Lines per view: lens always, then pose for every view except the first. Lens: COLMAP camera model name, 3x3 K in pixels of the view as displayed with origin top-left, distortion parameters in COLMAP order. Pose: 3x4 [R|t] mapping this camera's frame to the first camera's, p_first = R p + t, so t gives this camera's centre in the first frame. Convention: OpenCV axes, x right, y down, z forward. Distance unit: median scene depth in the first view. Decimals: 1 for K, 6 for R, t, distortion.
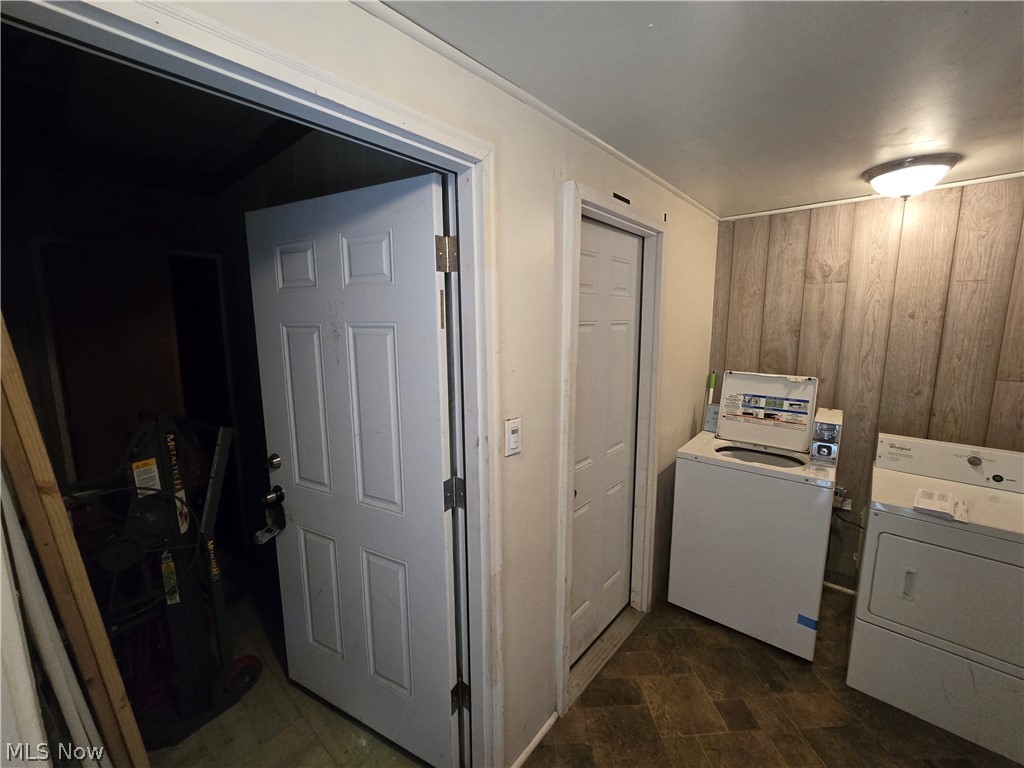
lens RADIAL K [[416.3, 0, 512.0], [0, 416.3, 384.0], [0, 0, 1]] dist [-0.006525, 0.000681]
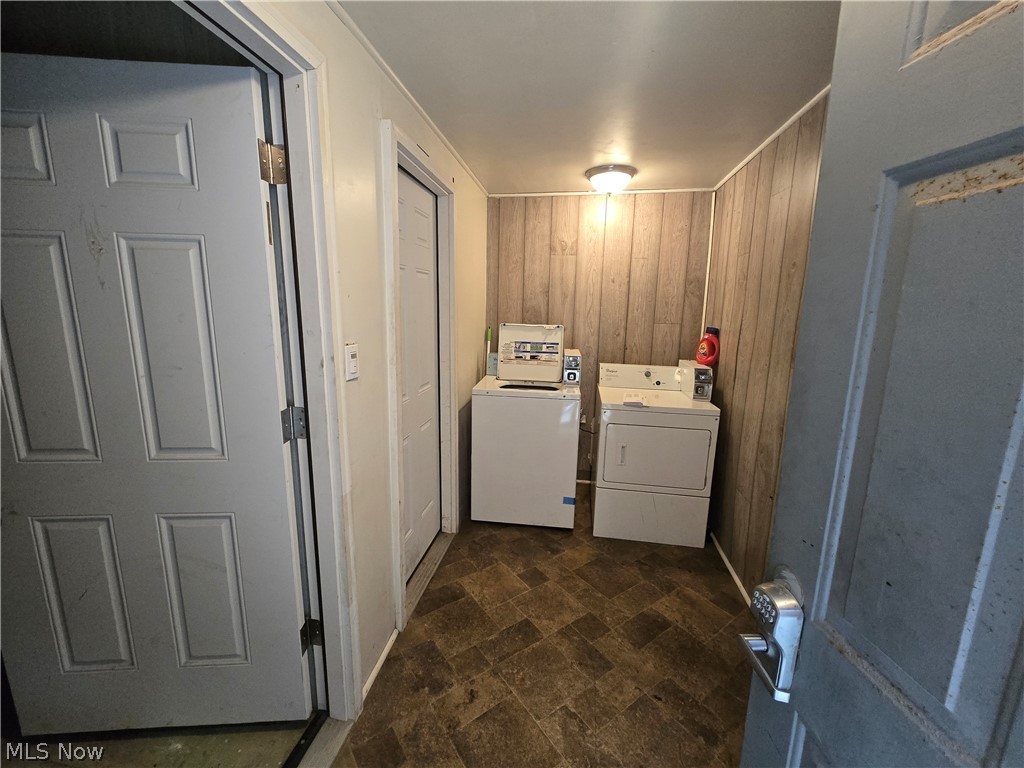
lens RADIAL K [[411.7, 0, 512.0], [0, 411.7, 384.0], [0, 0, 1]] dist [-0.000698, -0.000092]
pose [[0.846678, -0.081060, 0.525895, -0.132248], [0.057794, 0.996491, 0.060550, 0.093515], [-0.528957, -0.020873, 0.848392, -0.049996]]
